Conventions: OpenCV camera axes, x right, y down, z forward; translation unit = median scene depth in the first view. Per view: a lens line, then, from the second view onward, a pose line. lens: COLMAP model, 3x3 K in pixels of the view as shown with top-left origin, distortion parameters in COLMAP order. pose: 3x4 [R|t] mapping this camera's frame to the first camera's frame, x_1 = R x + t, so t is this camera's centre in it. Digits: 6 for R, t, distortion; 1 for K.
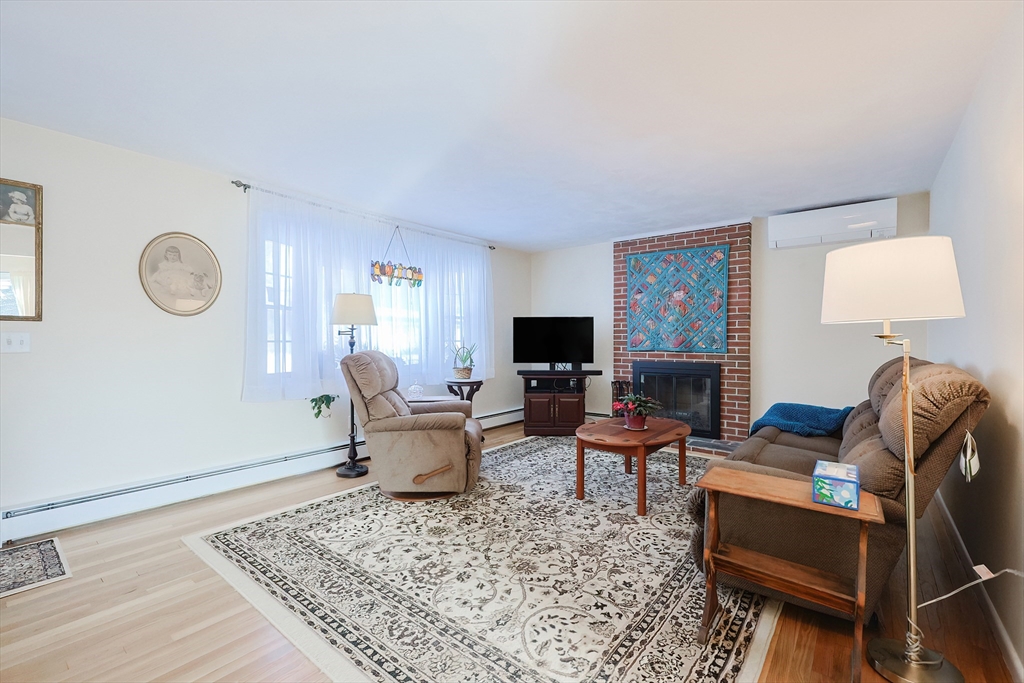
lens RADIAL K [[443.4, 0, 528.0], [0, 443.4, 340.6], [0, 0, 1]] dist [-0.000057, 0.000138]
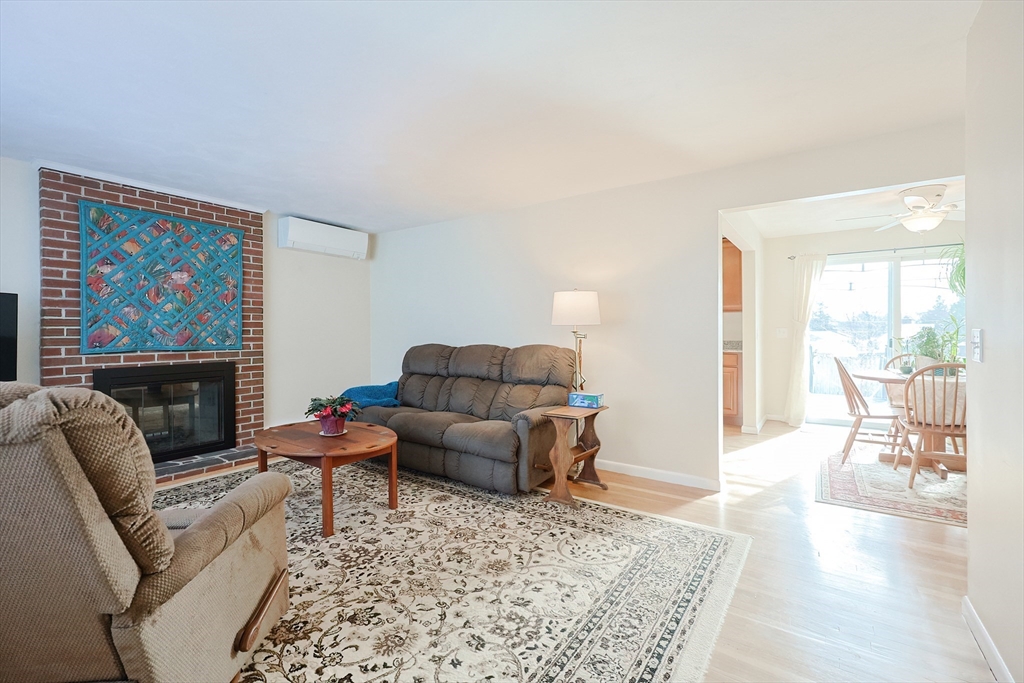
lens RADIAL K [[438.9, 0, 509.5], [0, 438.9, 332.5], [0, 0, 1]] dist [0.001079, 0.000108]
pose [[-0.048752, -0.001613, 0.998810, -0.586600], [0.007577, 0.999969, 0.001985, -0.005099], [-0.998782, 0.007664, -0.048738, 0.610320]]
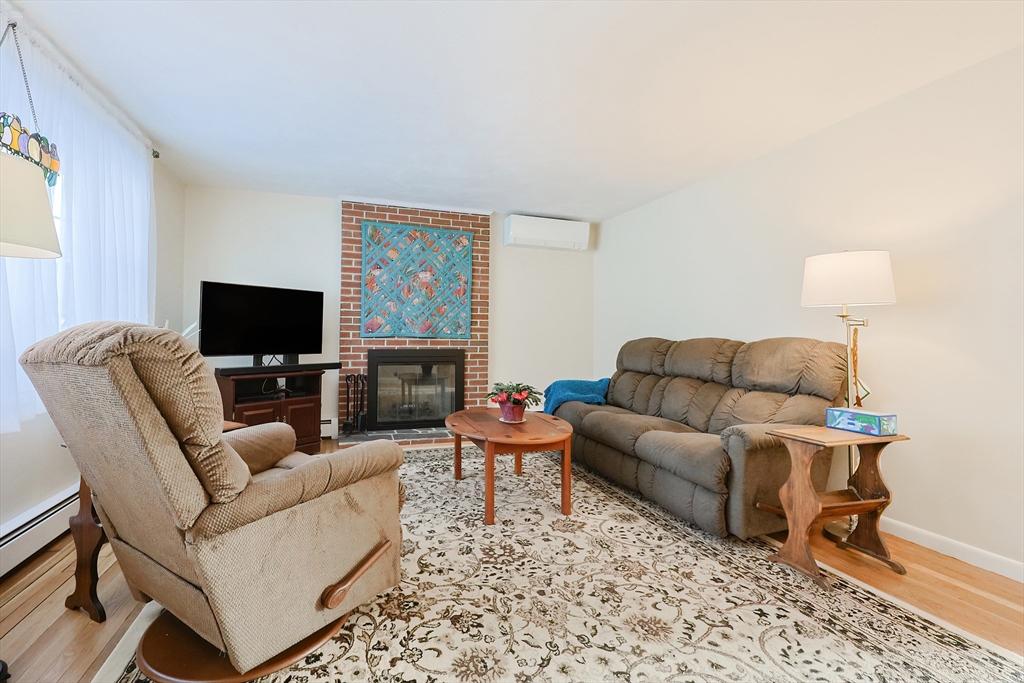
lens RADIAL K [[441.8, 0, 490.3], [0, 441.8, 329.1], [0, 0, 1]] dist [-0.000419, 0.000089]
pose [[0.558530, 0.019474, 0.829256, -0.446888], [-0.007511, 0.999802, -0.018420, 0.029881], [-0.829451, 0.004059, 0.558565, 0.490363]]
